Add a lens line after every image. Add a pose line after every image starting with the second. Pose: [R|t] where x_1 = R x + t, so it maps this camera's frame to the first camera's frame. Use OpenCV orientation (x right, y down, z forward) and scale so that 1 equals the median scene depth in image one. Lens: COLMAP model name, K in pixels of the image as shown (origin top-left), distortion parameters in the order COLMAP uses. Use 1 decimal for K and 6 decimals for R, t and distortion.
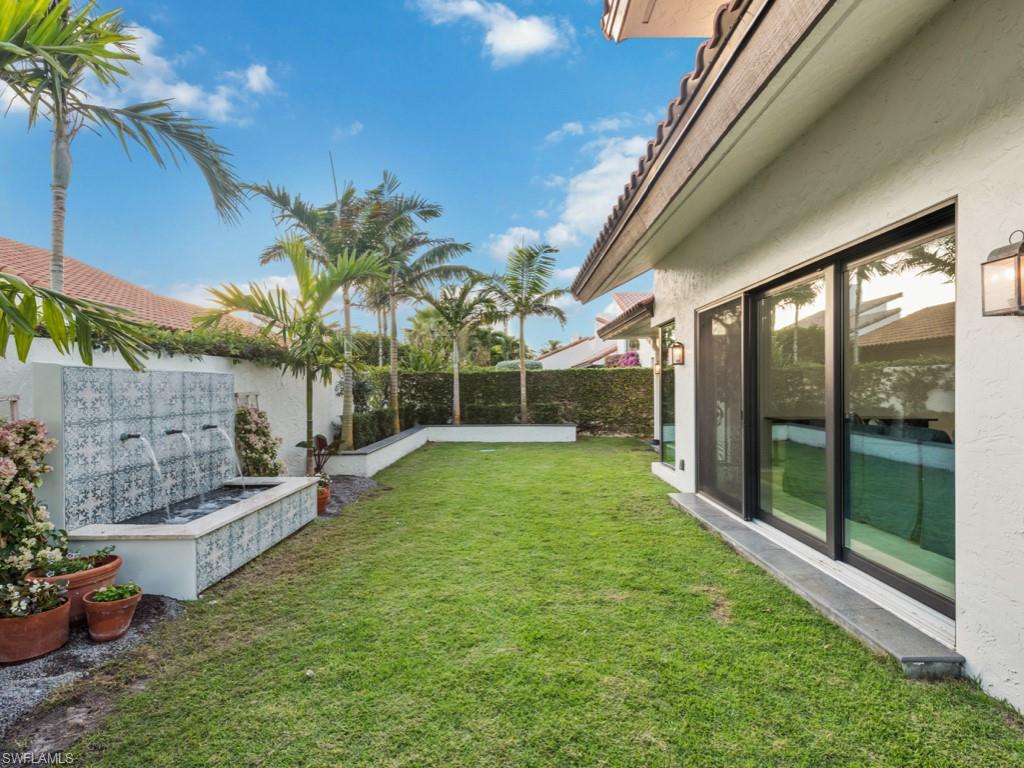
lens RADIAL K [[485.3, 0, 511.9], [0, 485.3, 389.6], [0, 0, 1]] dist [0.007209, -0.000002]
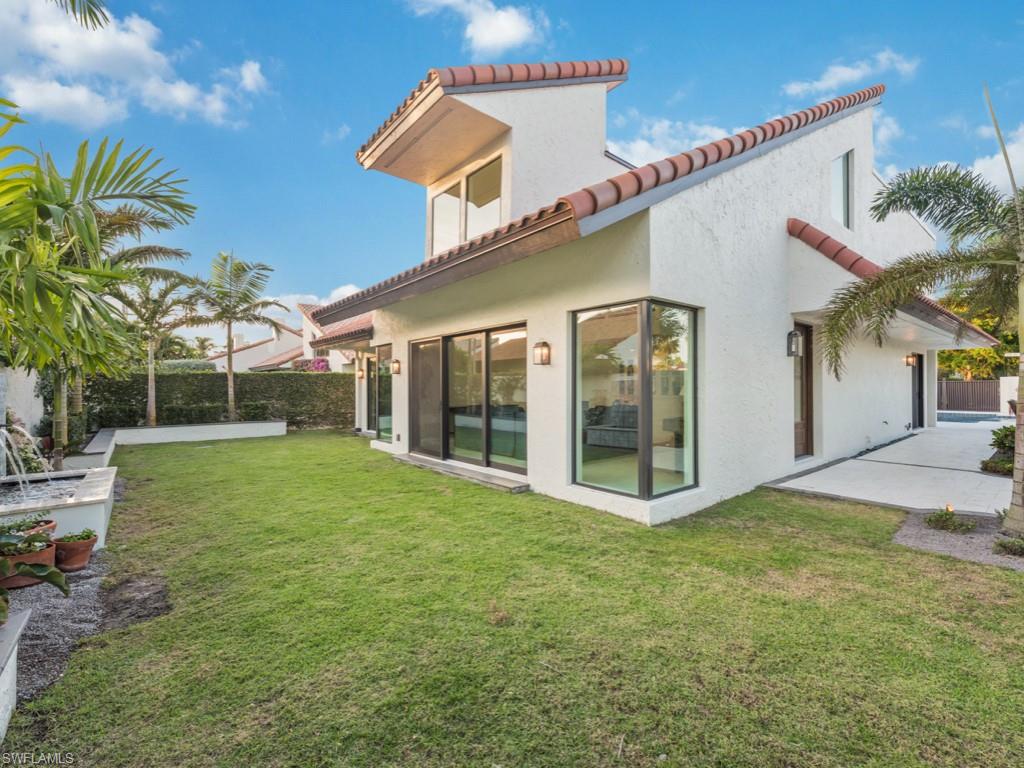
lens RADIAL K [[452.3, 0, 504.1], [0, 452.3, 391.7], [0, 0, 1]] dist [0.002010, 0.000086]
pose [[0.768592, -0.004610, 0.639722, -0.160889], [0.002891, 0.999989, 0.003734, 0.001166], [-0.639732, -0.001020, 0.768597, -0.171632]]
